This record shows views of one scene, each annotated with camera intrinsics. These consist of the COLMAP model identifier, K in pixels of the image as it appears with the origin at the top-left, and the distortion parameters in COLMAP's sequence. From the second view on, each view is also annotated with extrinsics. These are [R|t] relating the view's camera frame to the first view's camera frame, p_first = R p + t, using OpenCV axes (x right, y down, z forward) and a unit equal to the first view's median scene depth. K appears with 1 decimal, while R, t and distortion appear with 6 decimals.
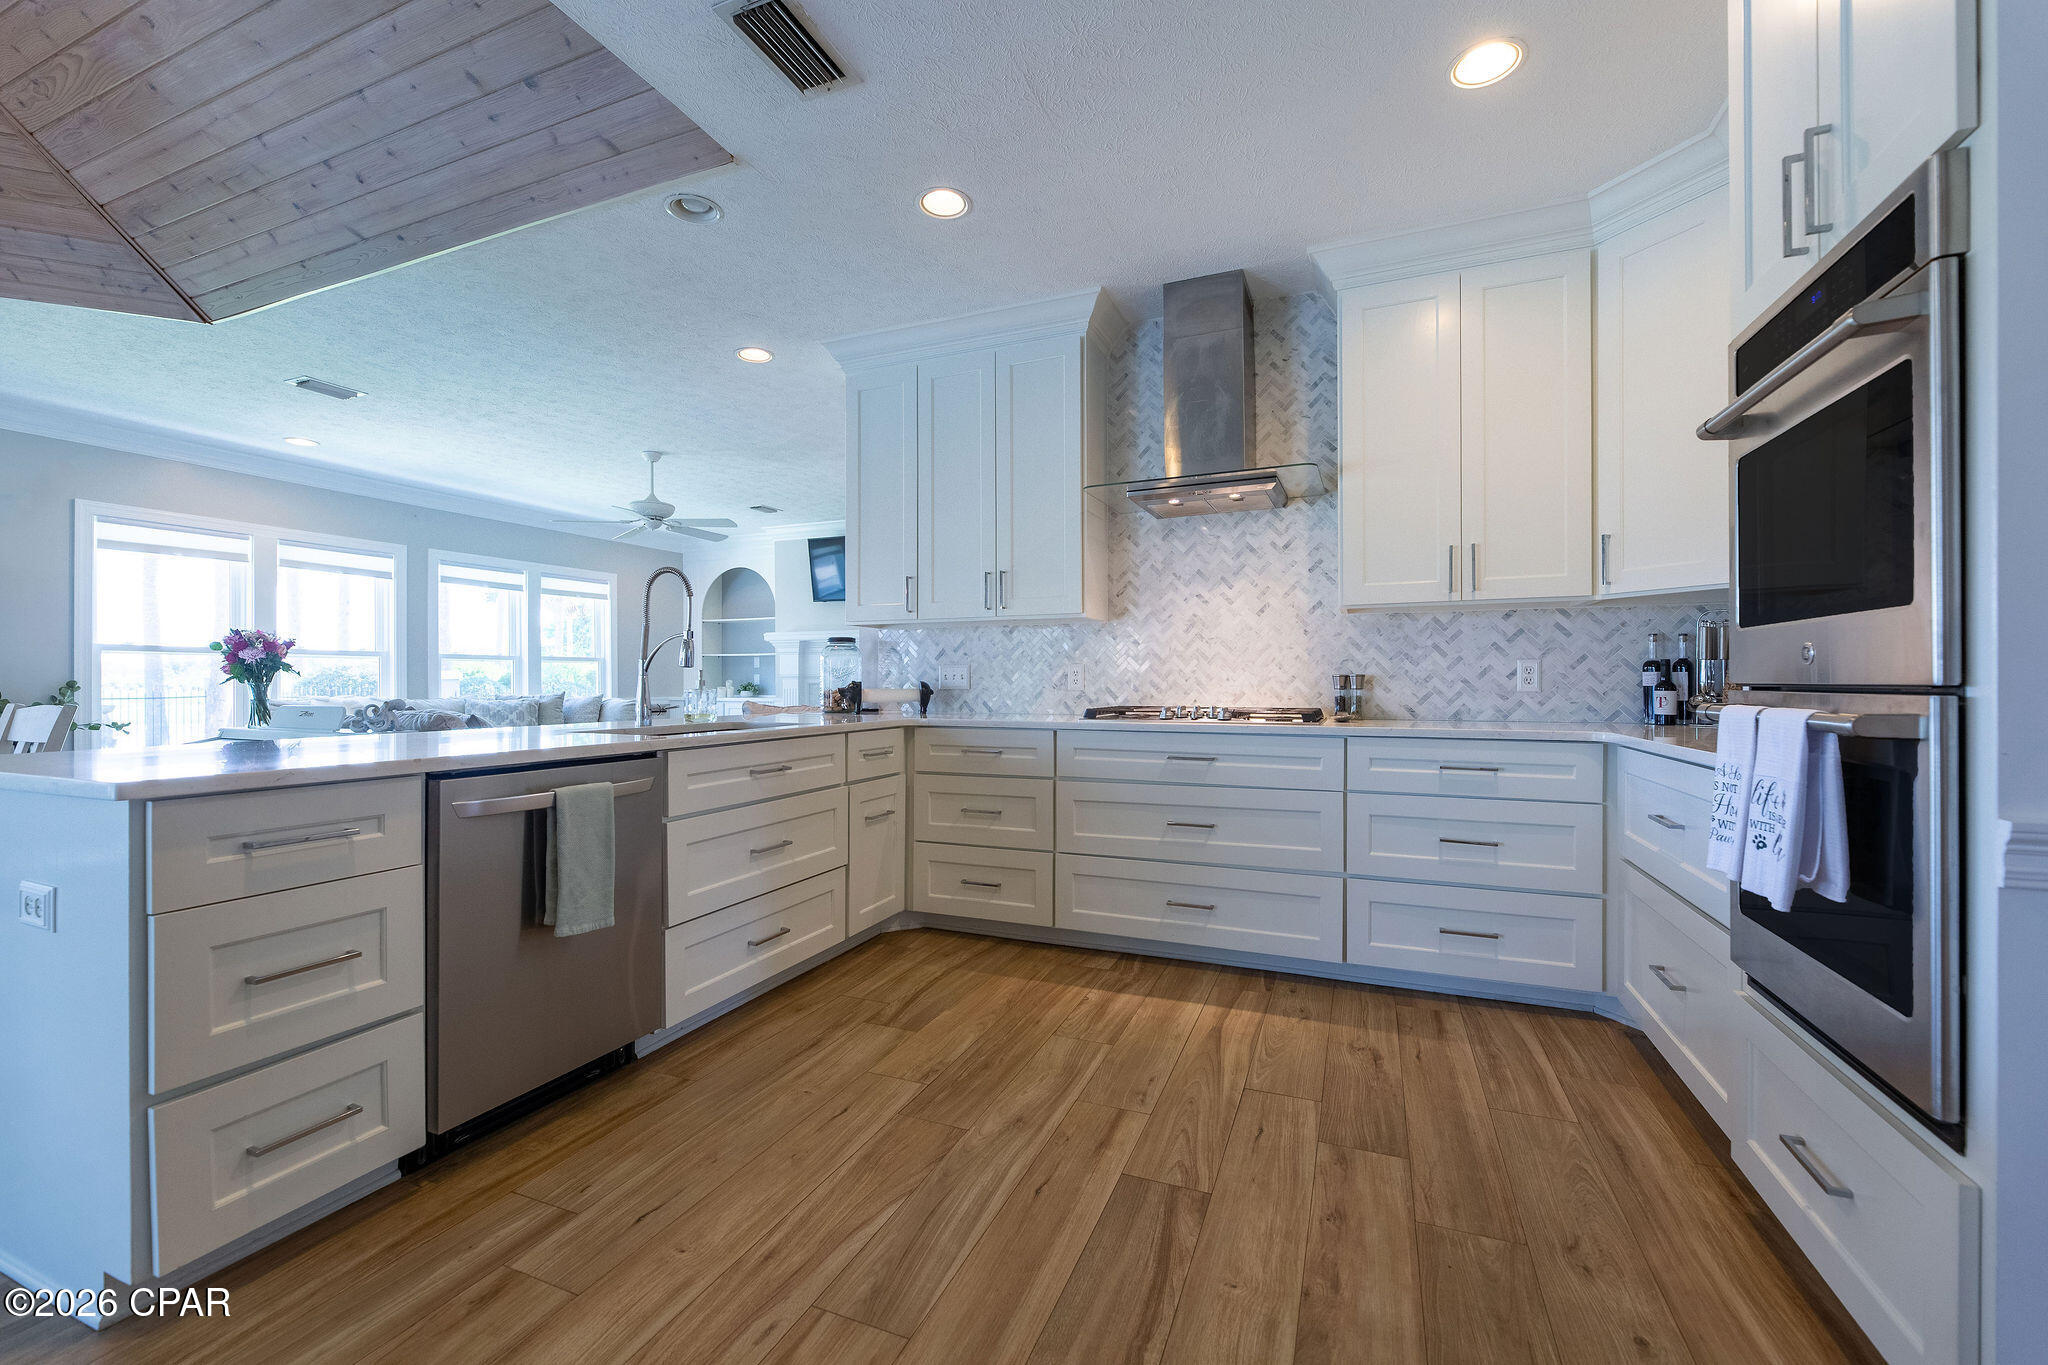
lens RADIAL K [[854.1, 0, 1019.3], [0, 854.1, 679.1], [0, 0, 1]] dist [-0.001914, 0.000996]
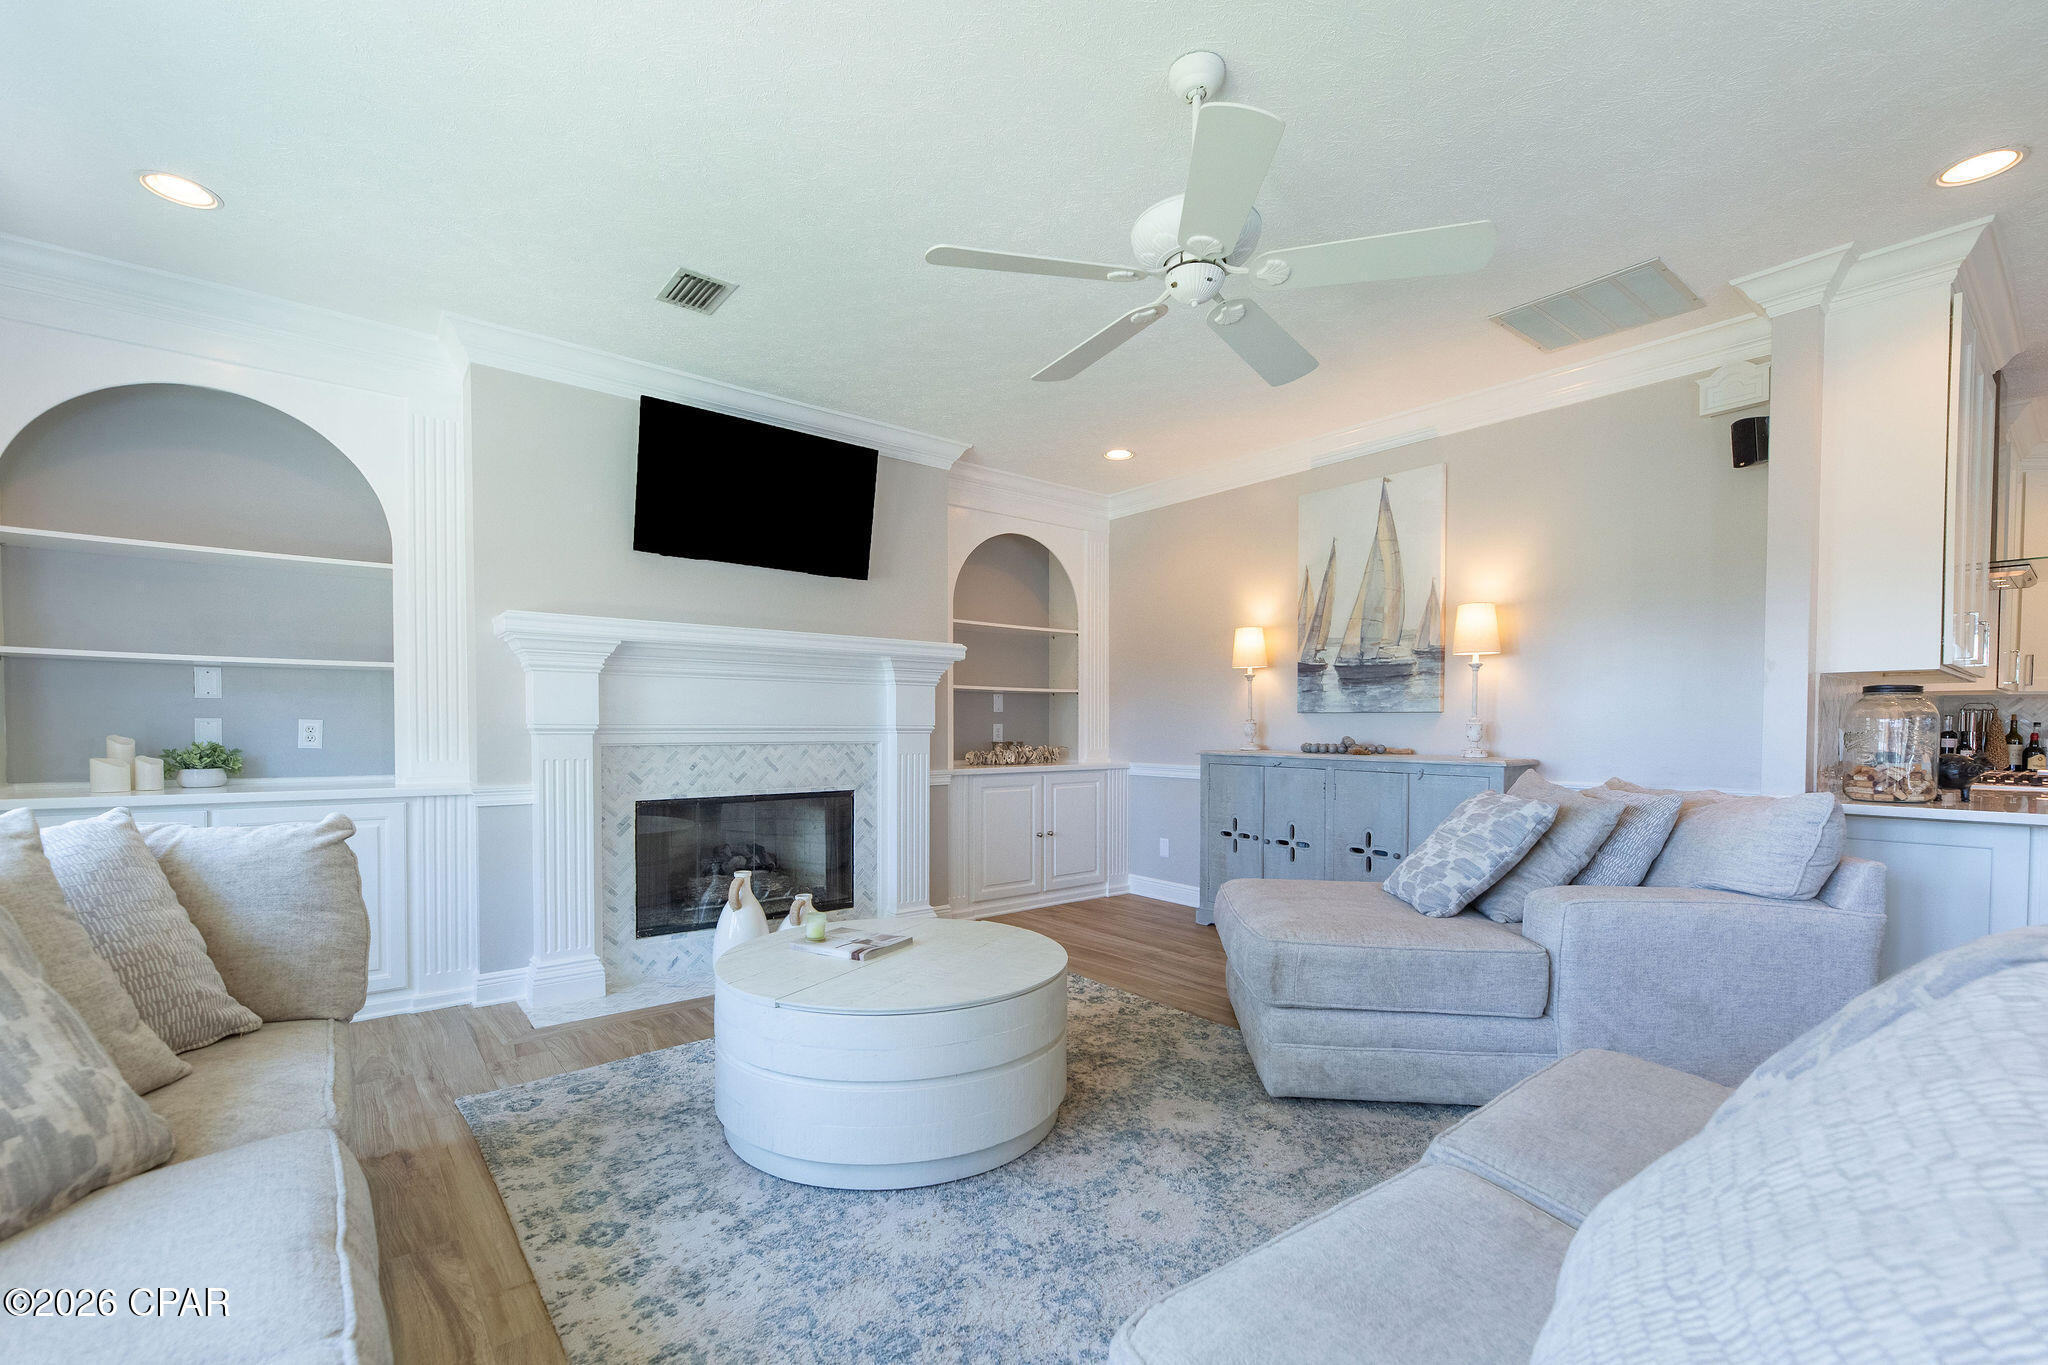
lens RADIAL K [[854.1, 0, 1114.1], [0, 854.1, 751.0], [0, 0, 1]] dist [-0.001914, 0.000996]
pose [[0.443983, -0.021655, 0.895774, -0.824491], [-0.008235, 0.999567, 0.028246, -0.009263], [-0.895997, -0.019918, 0.443612, 0.968685]]
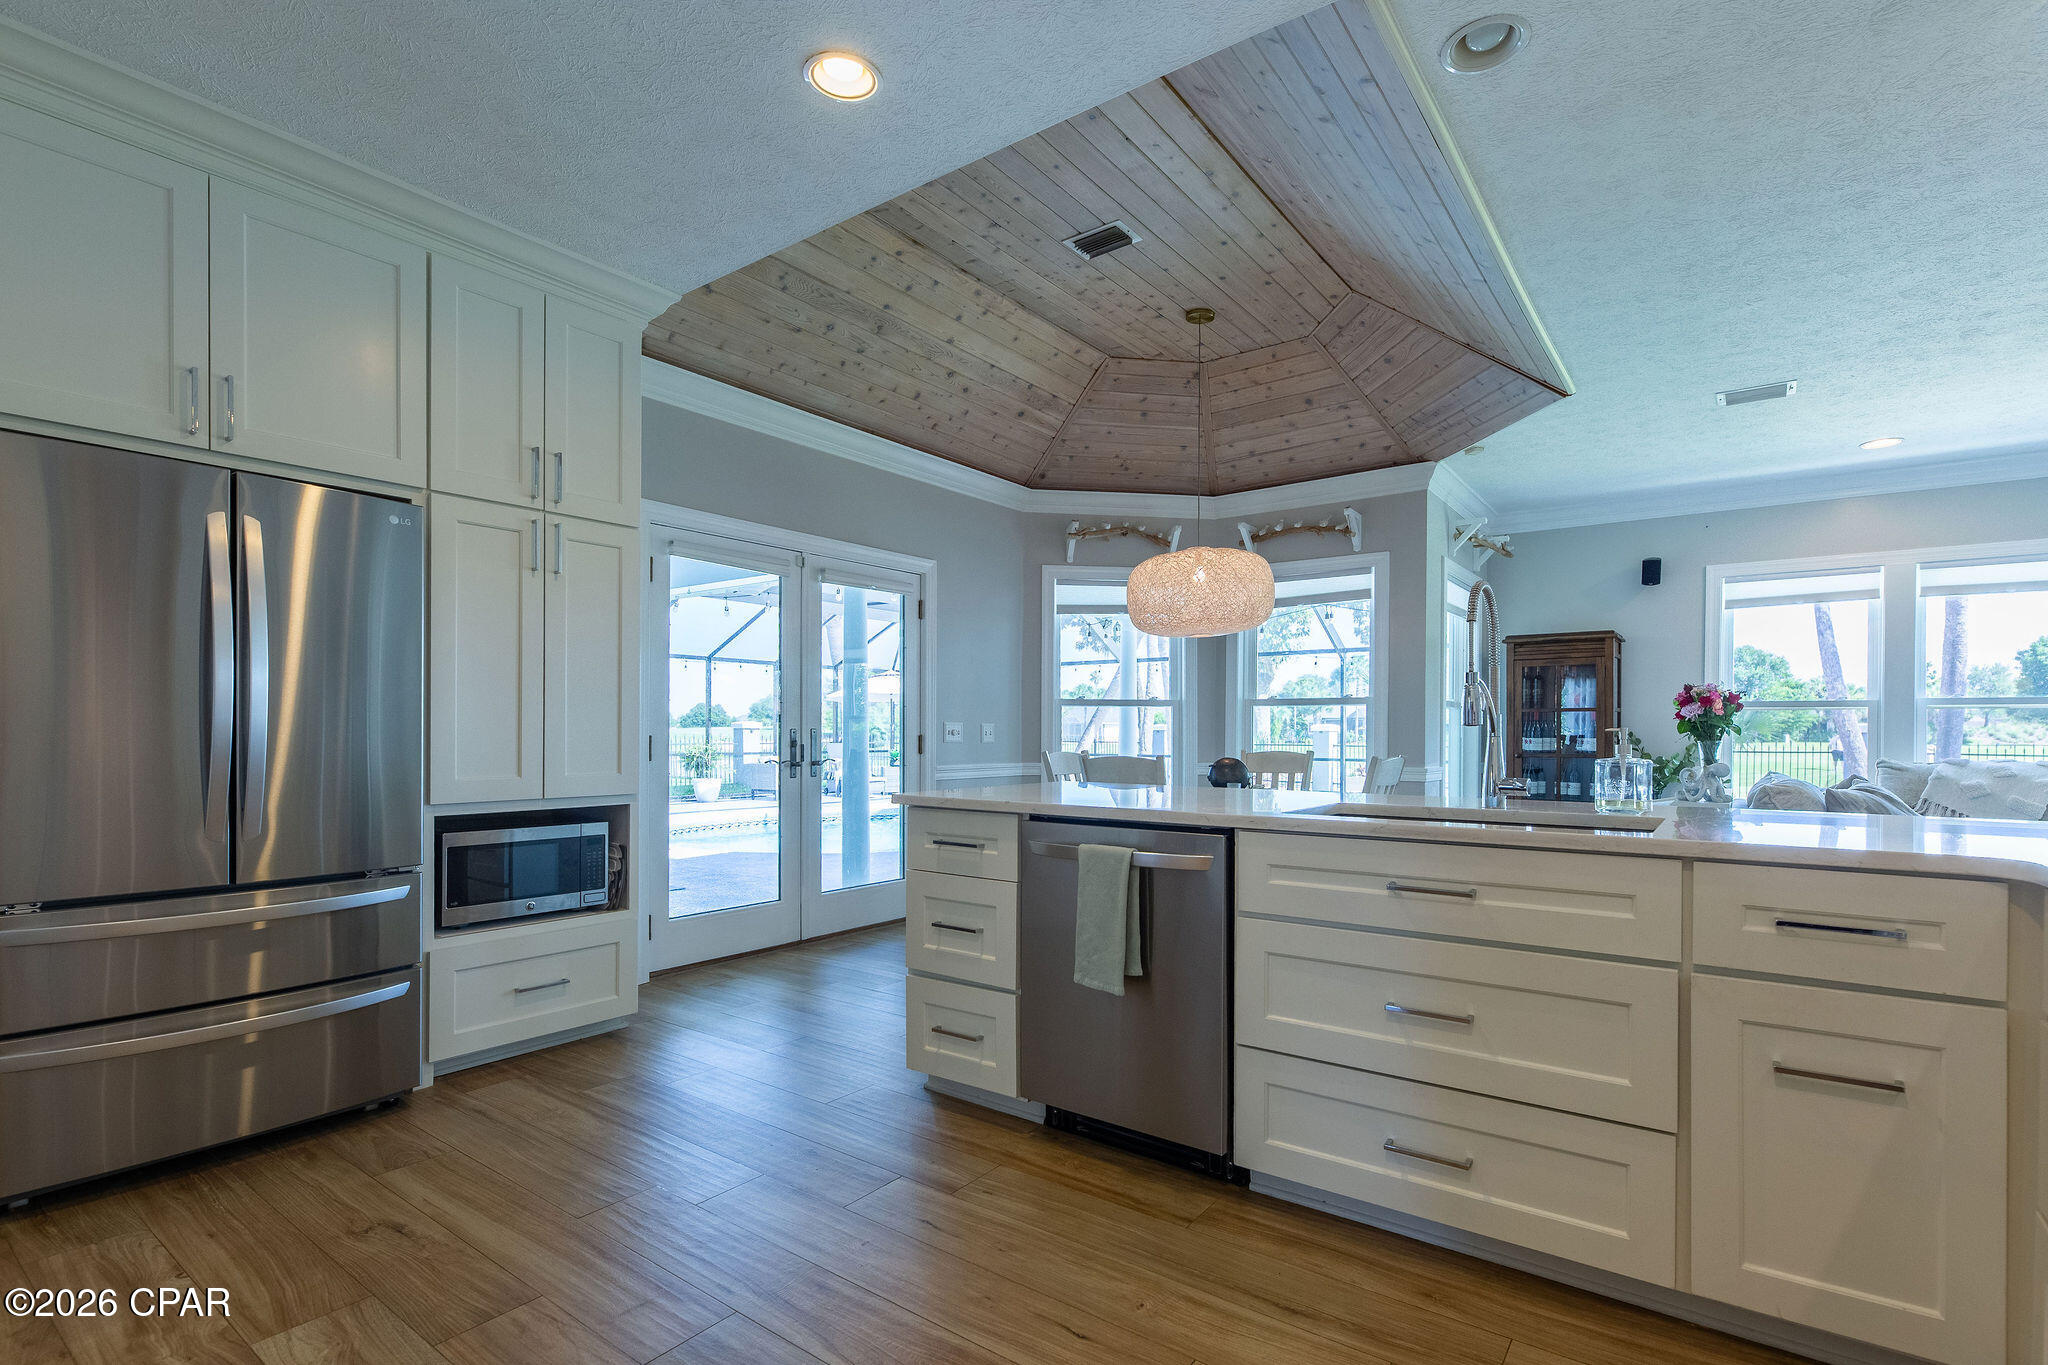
lens RADIAL K [[957.0, 0, 1034.6], [0, 957.0, 730.1], [0, 0, 1]] dist [-0.003490, -0.000101]
pose [[-0.234547, -0.000207, -0.972105, 0.237898], [-0.001958, 0.999998, 0.000260, -0.005412], [0.972103, 0.001964, -0.234547, 0.456673]]
